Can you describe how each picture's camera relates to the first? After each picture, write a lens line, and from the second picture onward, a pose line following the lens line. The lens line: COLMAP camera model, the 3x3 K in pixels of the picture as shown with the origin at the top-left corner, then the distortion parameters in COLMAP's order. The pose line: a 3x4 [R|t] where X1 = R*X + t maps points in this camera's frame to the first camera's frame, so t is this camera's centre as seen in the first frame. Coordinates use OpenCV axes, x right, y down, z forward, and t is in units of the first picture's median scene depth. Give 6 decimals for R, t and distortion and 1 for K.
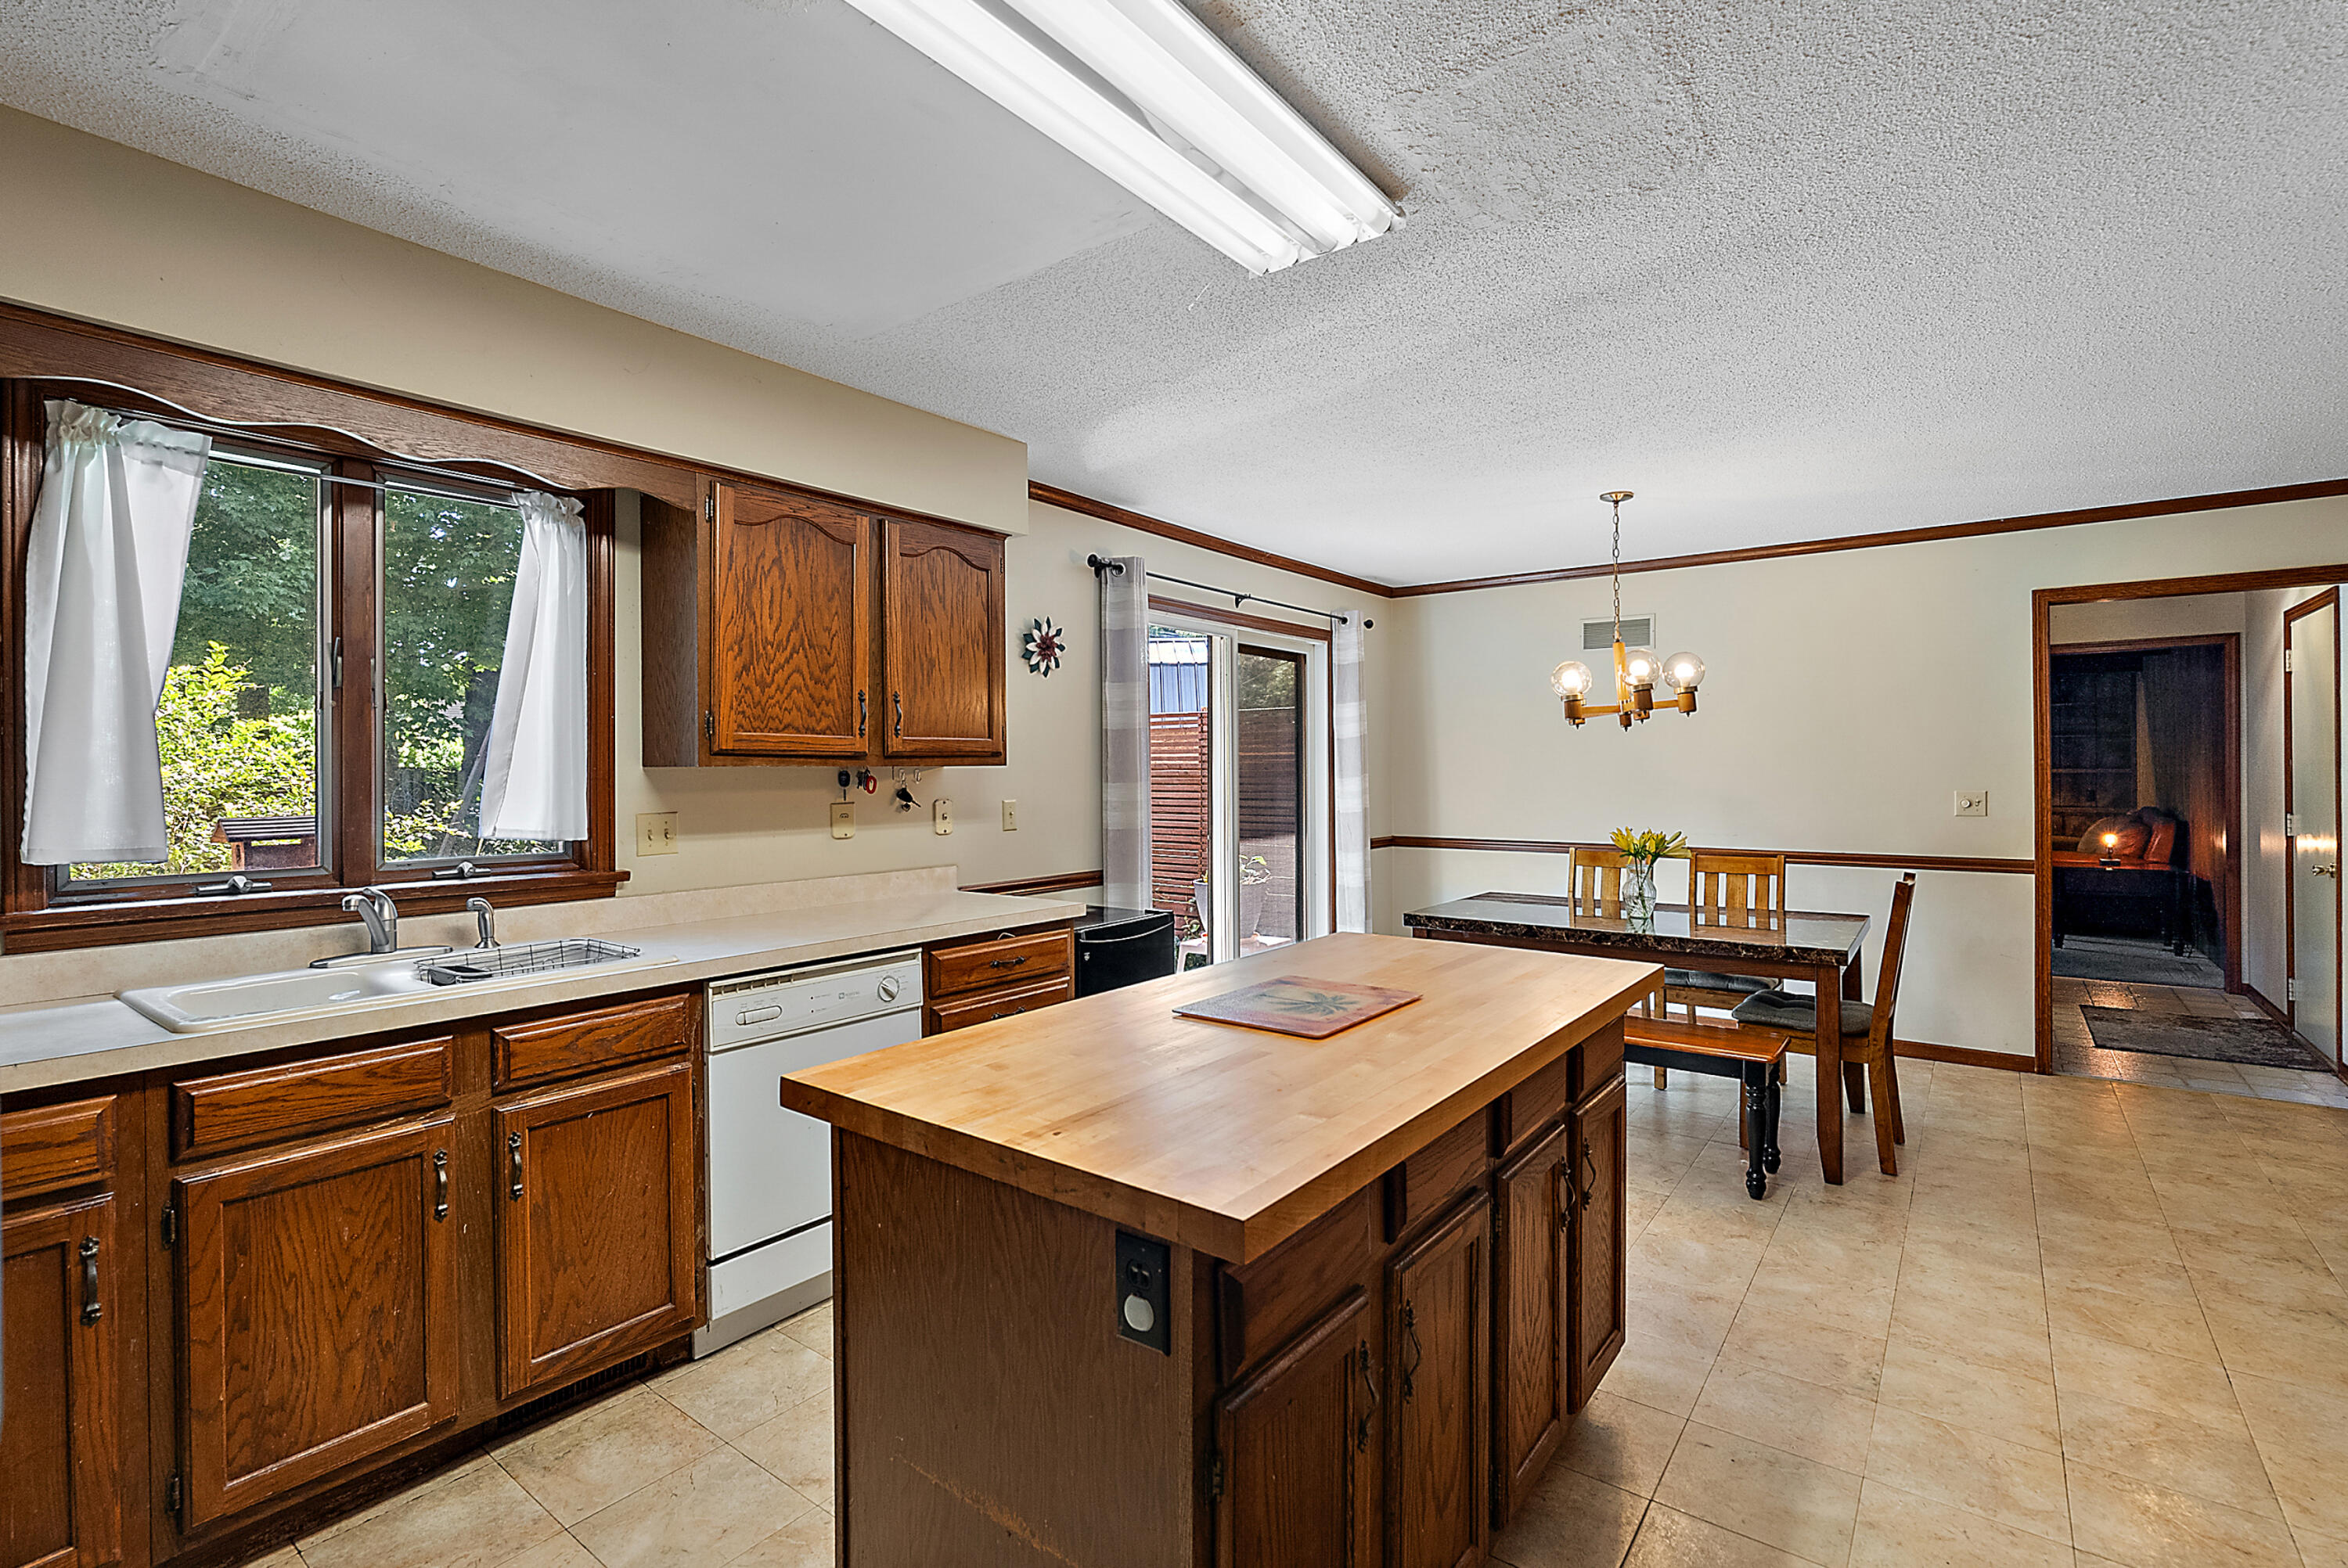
lens RADIAL K [[1058.1, 0, 1192.6], [0, 1058.1, 772.7], [0, 0, 1]] dist [-0.005590, 0.001569]
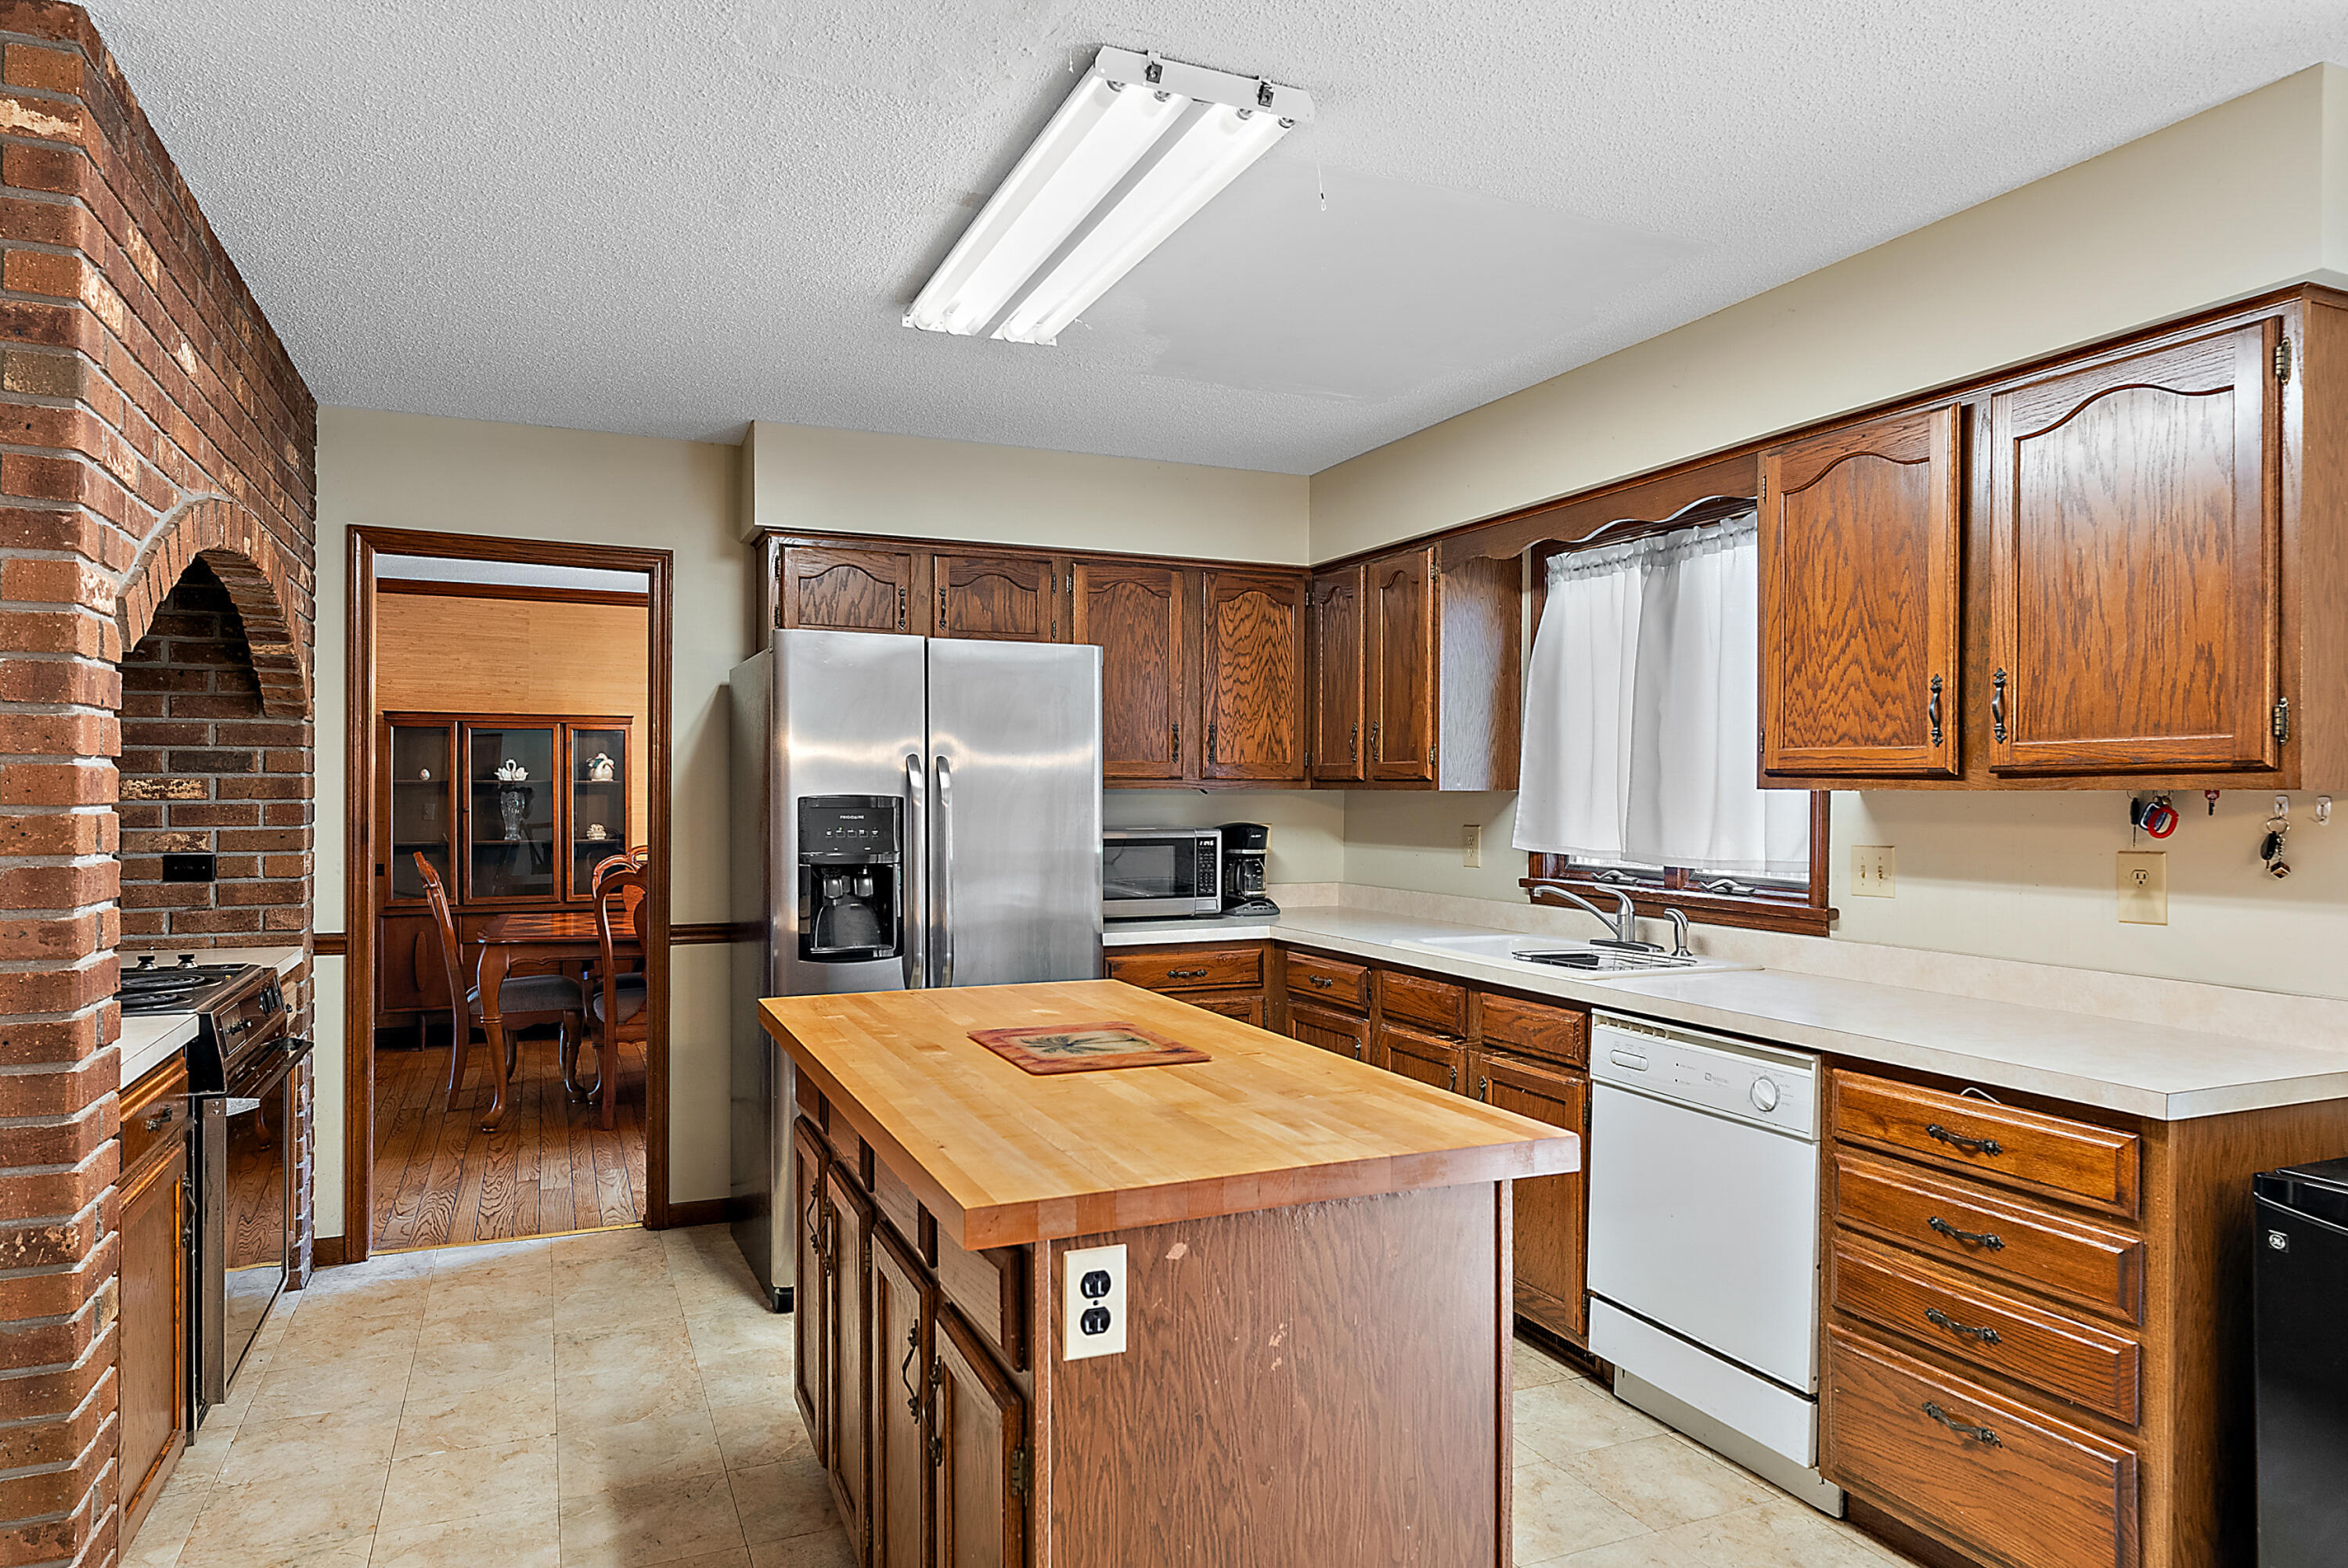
lens RADIAL K [[1441.0, 0, 1169.3], [0, 1441.0, 800.4], [0, 0, 1]] dist [-0.004553, 0.001905]
pose [[-0.487269, 0.008770, -0.873208, 0.496321], [-0.005388, 0.999900, 0.013049, -0.006127], [0.873235, 0.011064, -0.487173, 0.713181]]
